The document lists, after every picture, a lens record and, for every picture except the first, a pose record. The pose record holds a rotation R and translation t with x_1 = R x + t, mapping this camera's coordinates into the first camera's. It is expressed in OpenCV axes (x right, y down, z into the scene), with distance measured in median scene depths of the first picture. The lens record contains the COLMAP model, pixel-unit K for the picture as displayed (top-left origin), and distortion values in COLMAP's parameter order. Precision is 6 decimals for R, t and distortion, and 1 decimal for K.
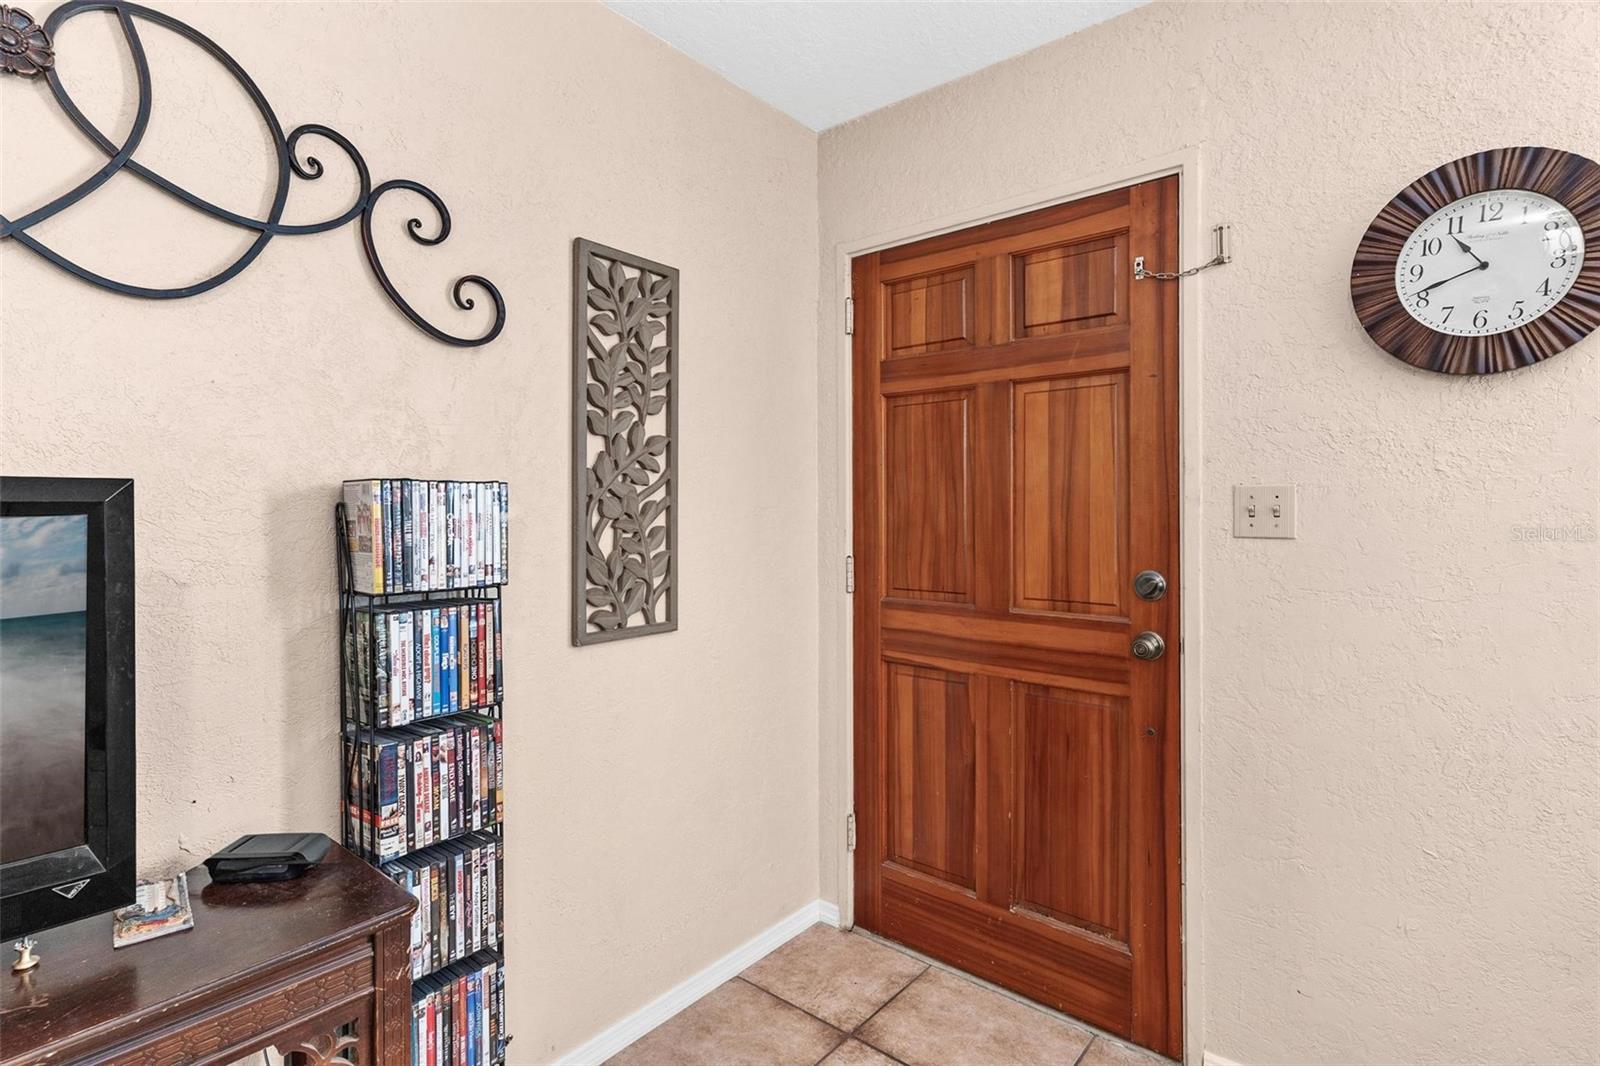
lens RADIAL K [[774.4, 0, 802.3], [0, 774.4, 513.2], [0, 0, 1]] dist [-0.000845, -0.000461]
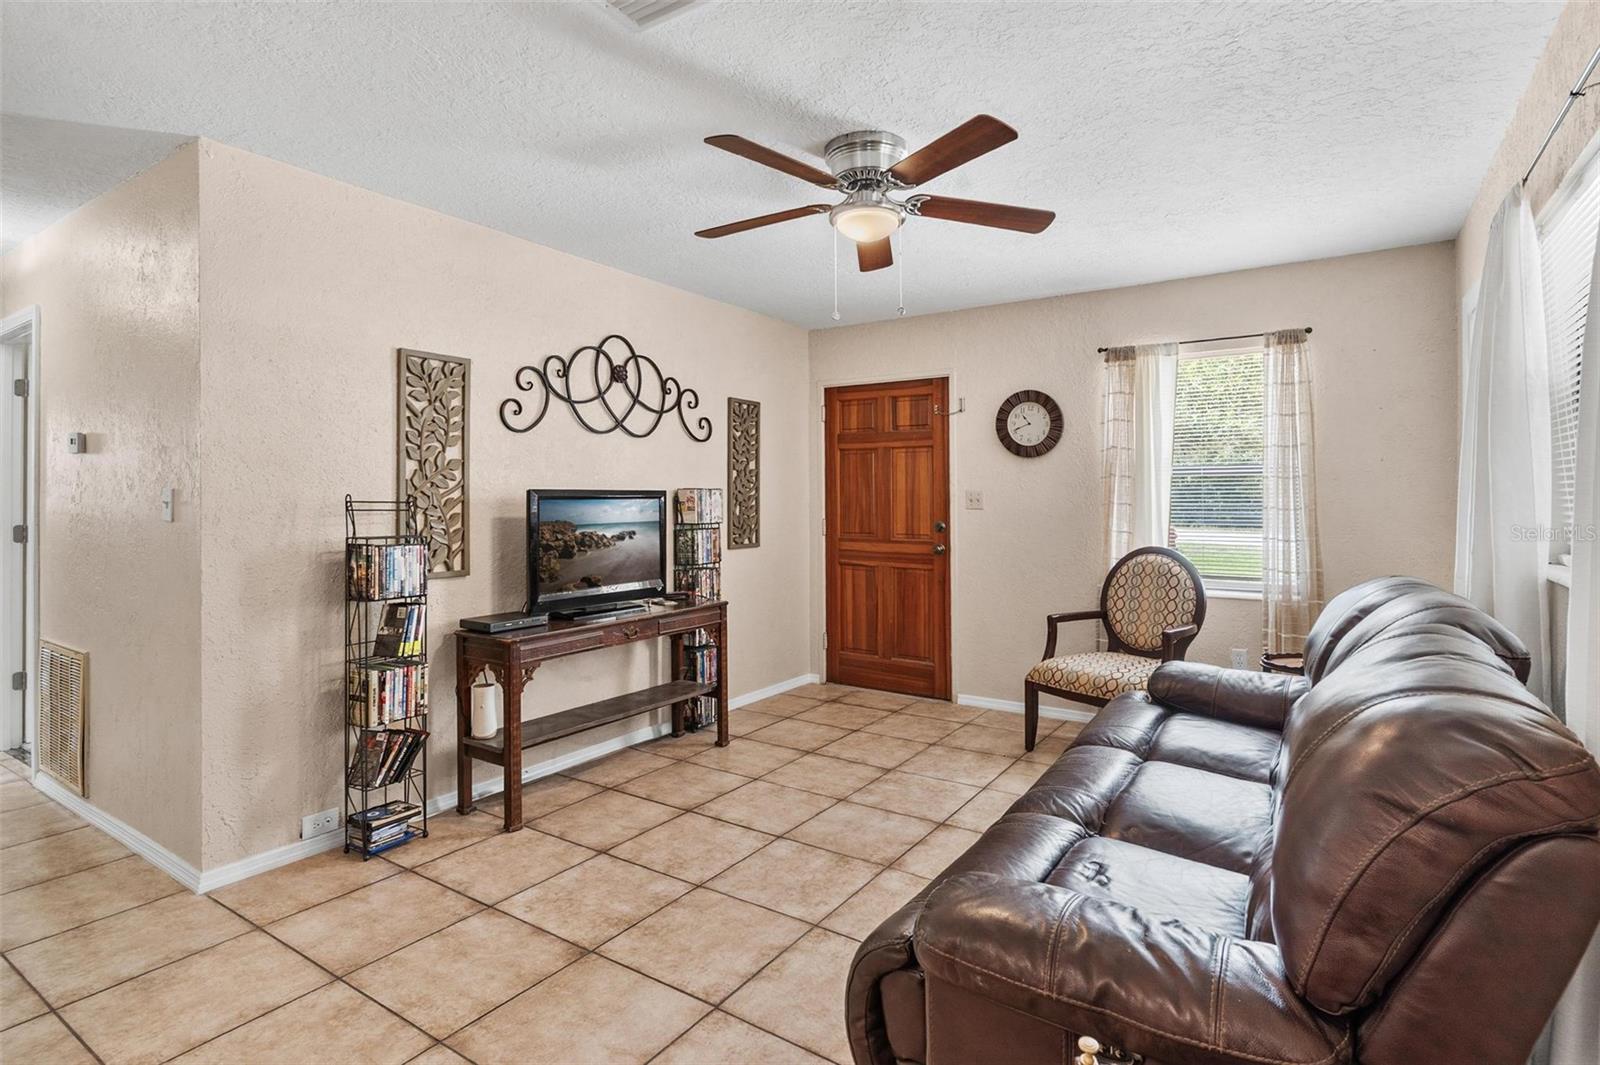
lens RADIAL K [[807.4, 0, 799.2], [0, 807.4, 486.9], [0, 0, 1]] dist [0.000585, 0.000287]
pose [[0.994775, 0.003015, 0.102043, -0.325939], [-0.001017, 0.999807, -0.019622, 0.009774], [-0.102082, 0.019415, 0.994586, -1.741572]]
